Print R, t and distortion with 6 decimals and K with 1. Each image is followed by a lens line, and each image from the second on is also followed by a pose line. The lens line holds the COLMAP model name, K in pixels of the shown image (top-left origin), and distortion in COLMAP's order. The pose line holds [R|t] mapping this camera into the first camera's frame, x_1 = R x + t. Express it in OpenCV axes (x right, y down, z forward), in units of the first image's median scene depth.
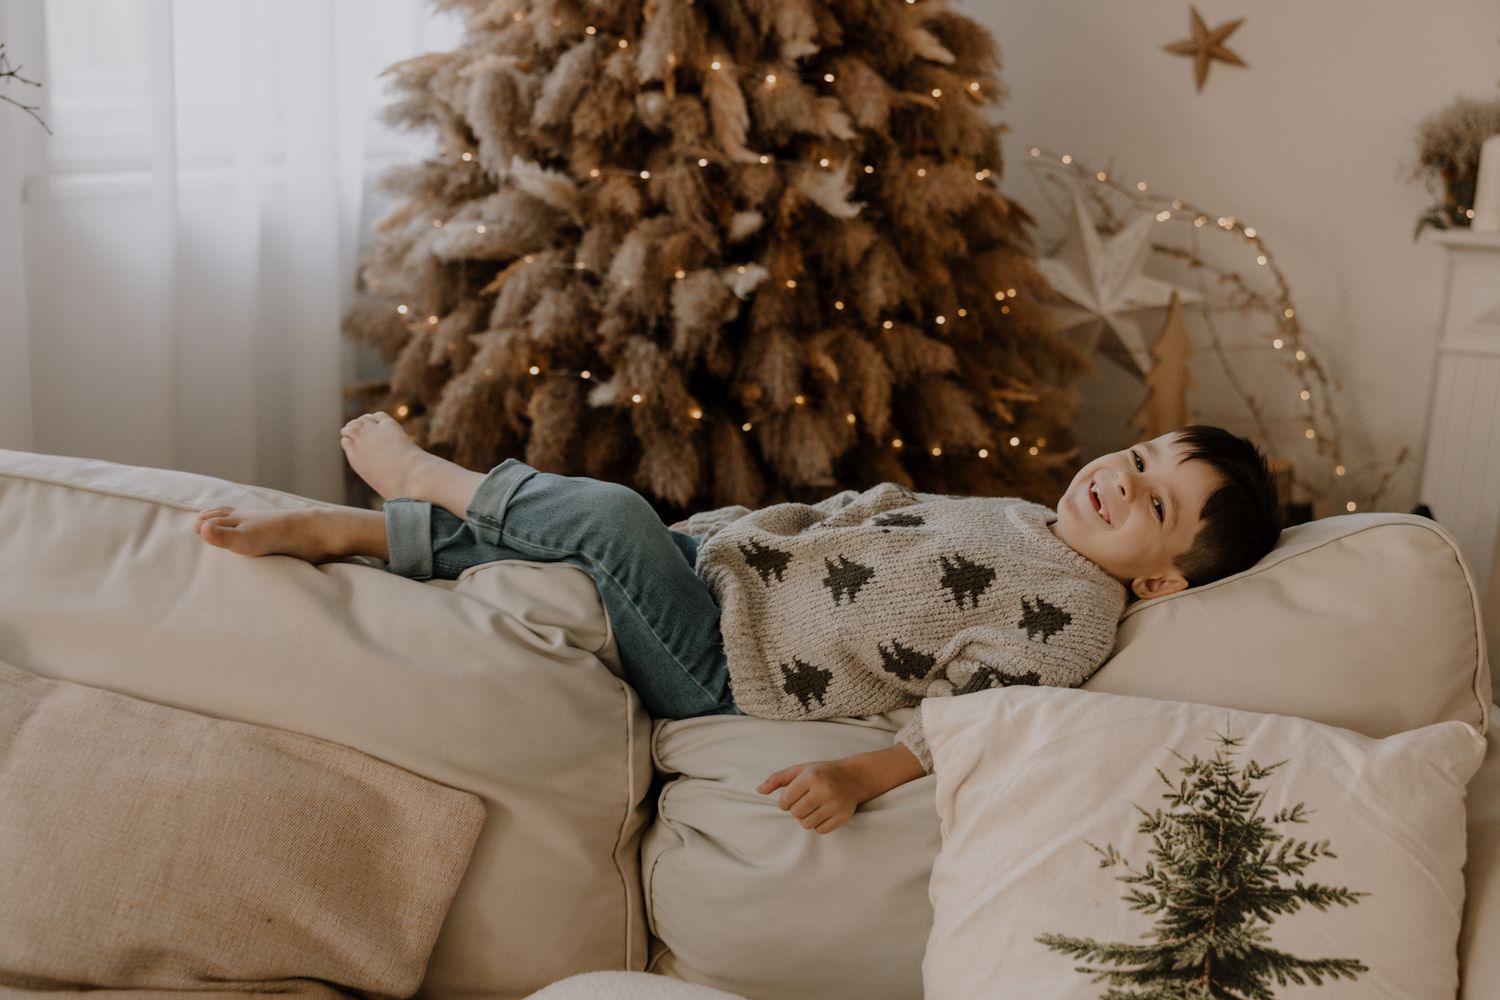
lens RADIAL K [[1815.0, 0, 750.0], [0, 1815.0, 500.0], [0, 0, 1]] dist [0.004018, 0.025694]
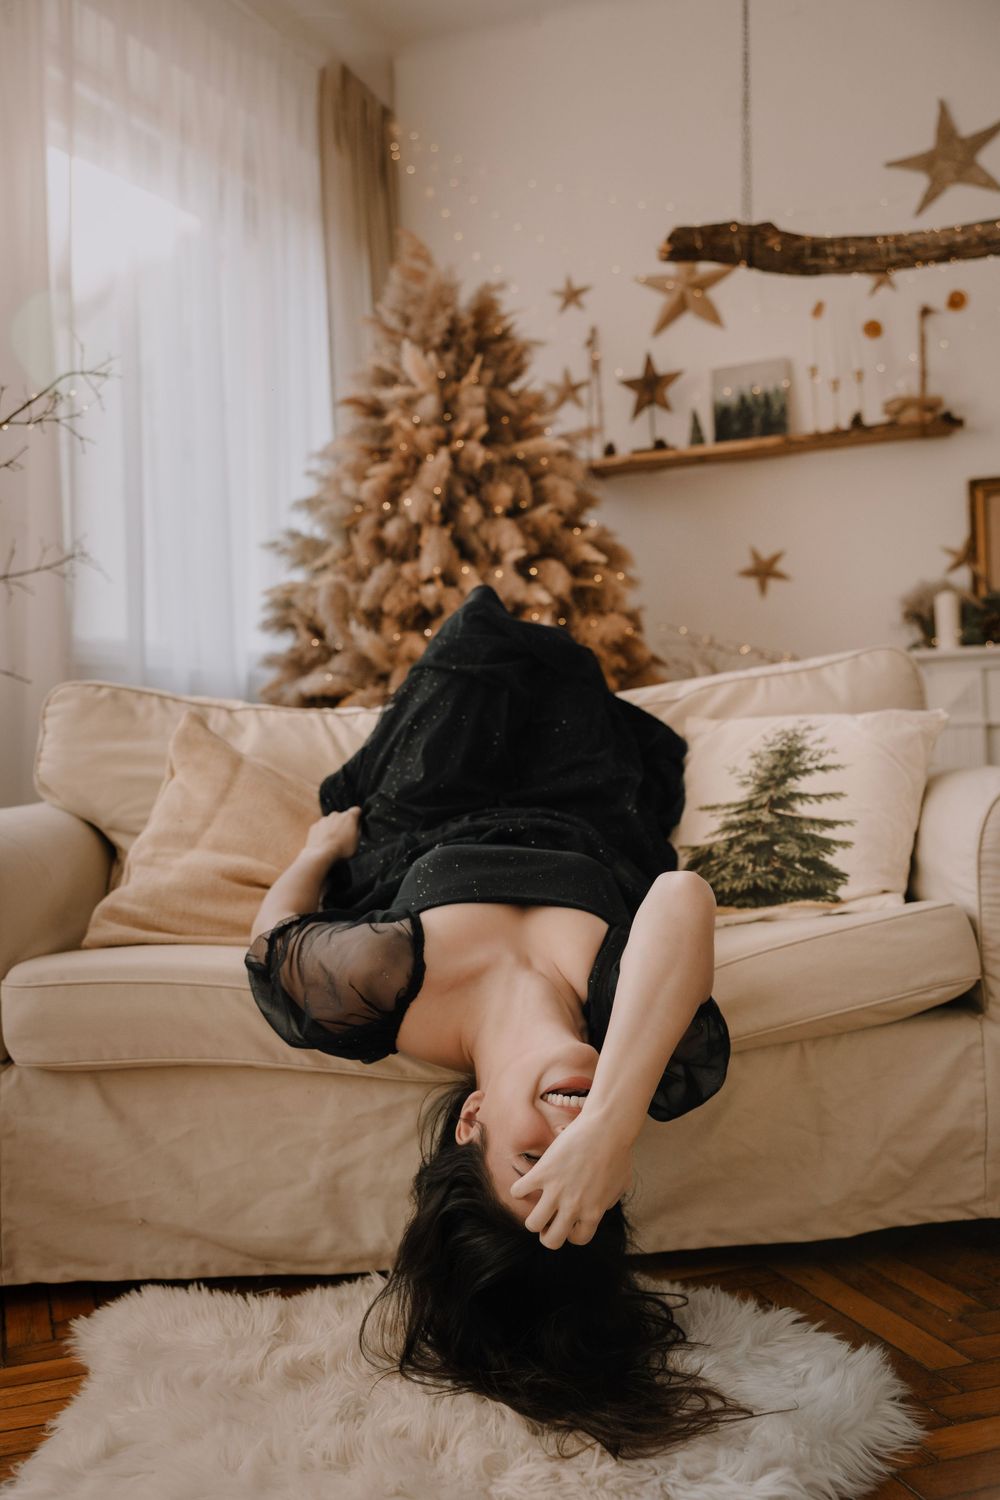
lens RADIAL K [[1471.6, 0, 500.0], [0, 1471.6, 750.0], [0, 0, 1]] dist [0.007823, 0.009181]
pose [[0.996014, -0.082303, 0.034389, -0.046840], [0.088240, 0.965506, -0.244974, 0.253853], [-0.013041, 0.247032, 0.968920, -0.269563]]
